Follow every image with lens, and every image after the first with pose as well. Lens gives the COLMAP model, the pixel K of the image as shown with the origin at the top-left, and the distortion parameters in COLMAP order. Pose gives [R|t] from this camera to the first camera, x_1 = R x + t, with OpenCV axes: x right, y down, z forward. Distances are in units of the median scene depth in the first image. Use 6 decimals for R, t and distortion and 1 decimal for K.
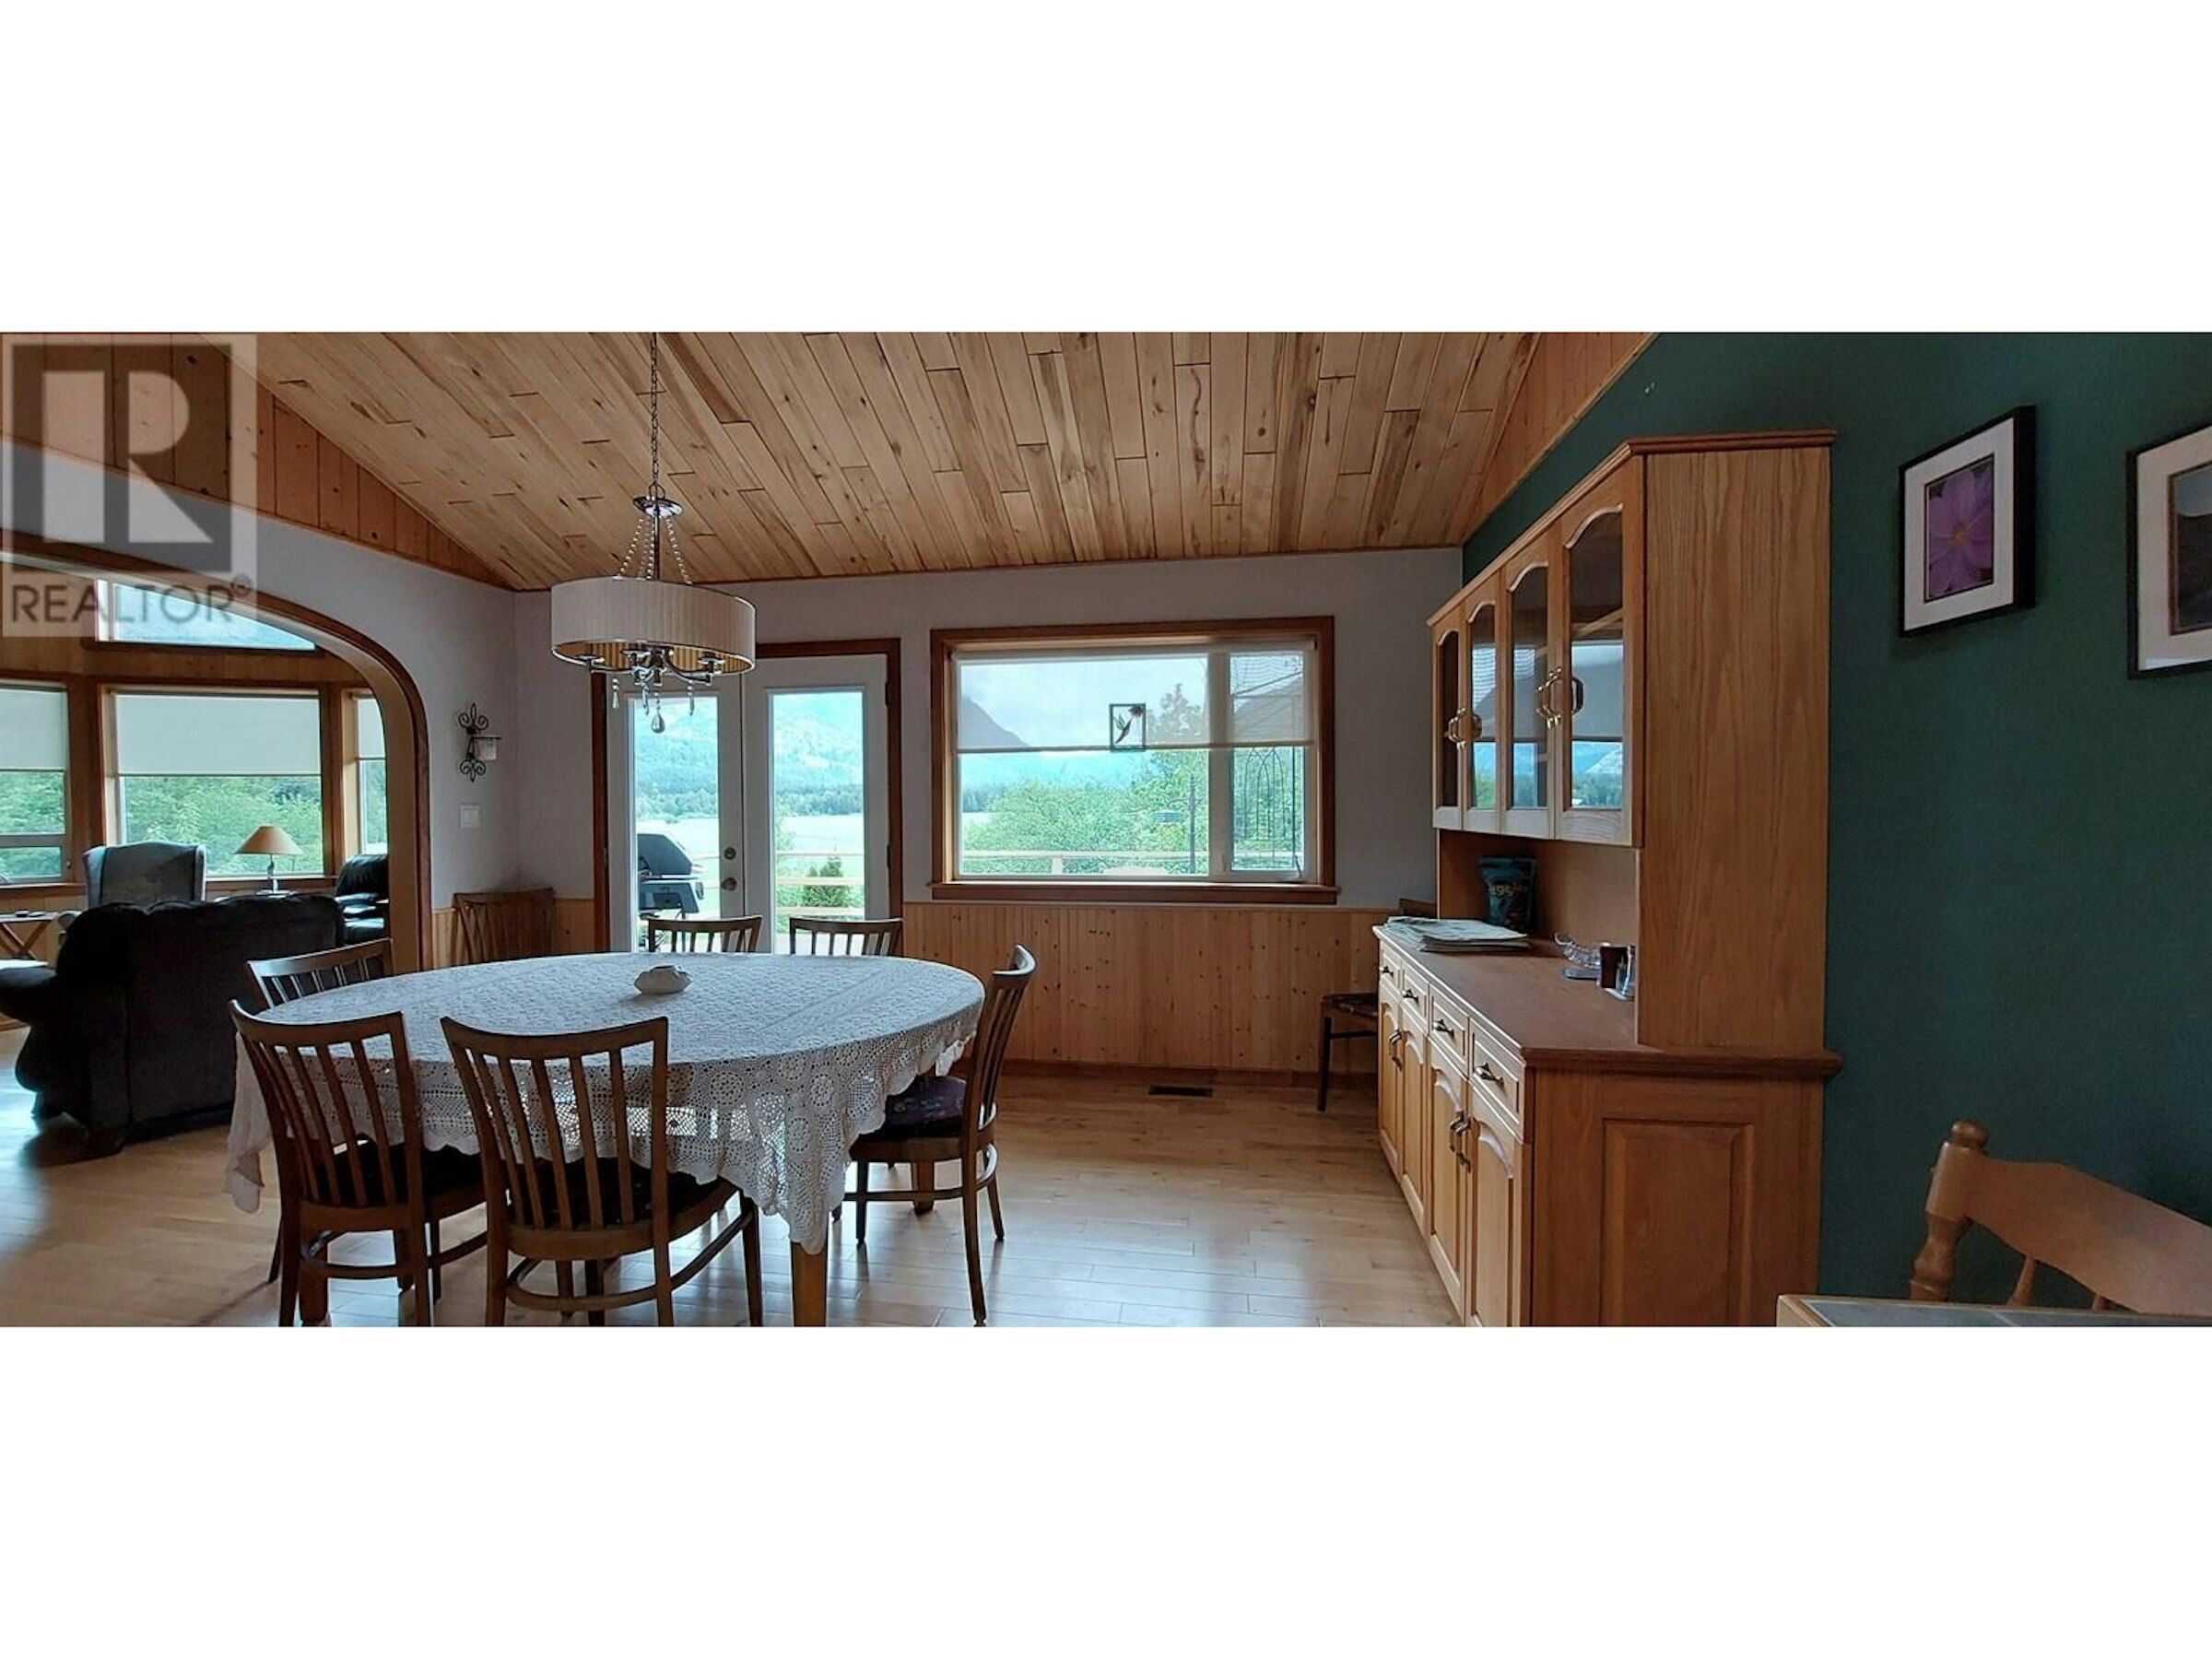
lens RADIAL K [[888.3, 0, 1106.5], [0, 888.3, 815.6], [0, 0, 1]] dist [-0.003200, -0.000191]
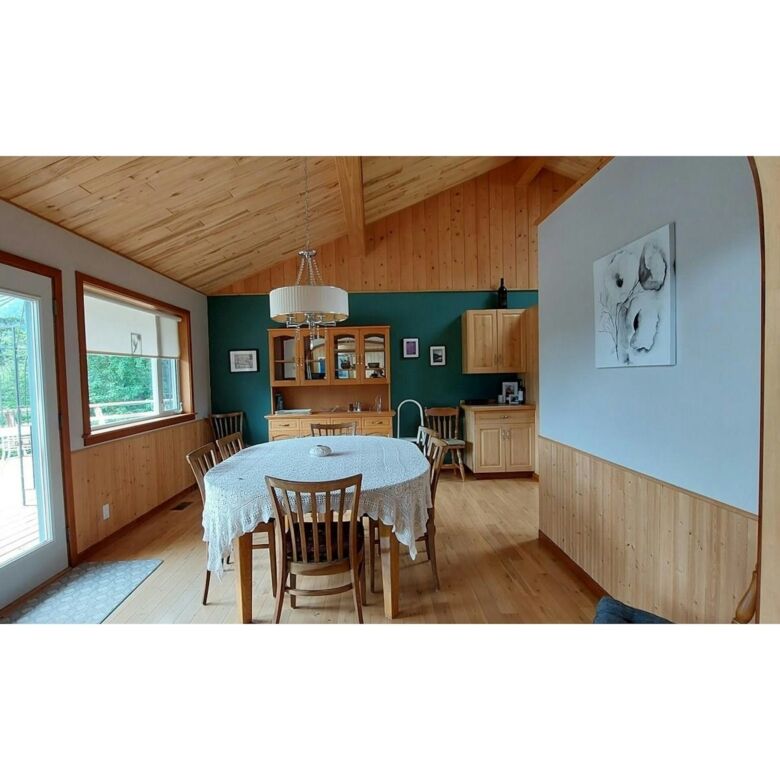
lens RADIAL K [[416.8, 0, 392.0], [0, 416.8, 389.6], [0, 0, 1]] dist [-0.003231, -0.000143]
pose [[-0.180115, -0.025079, 0.983326, -2.339950], [0.035643, 0.998852, 0.032004, -0.019815], [-0.983000, 0.040813, -0.179014, 1.397721]]
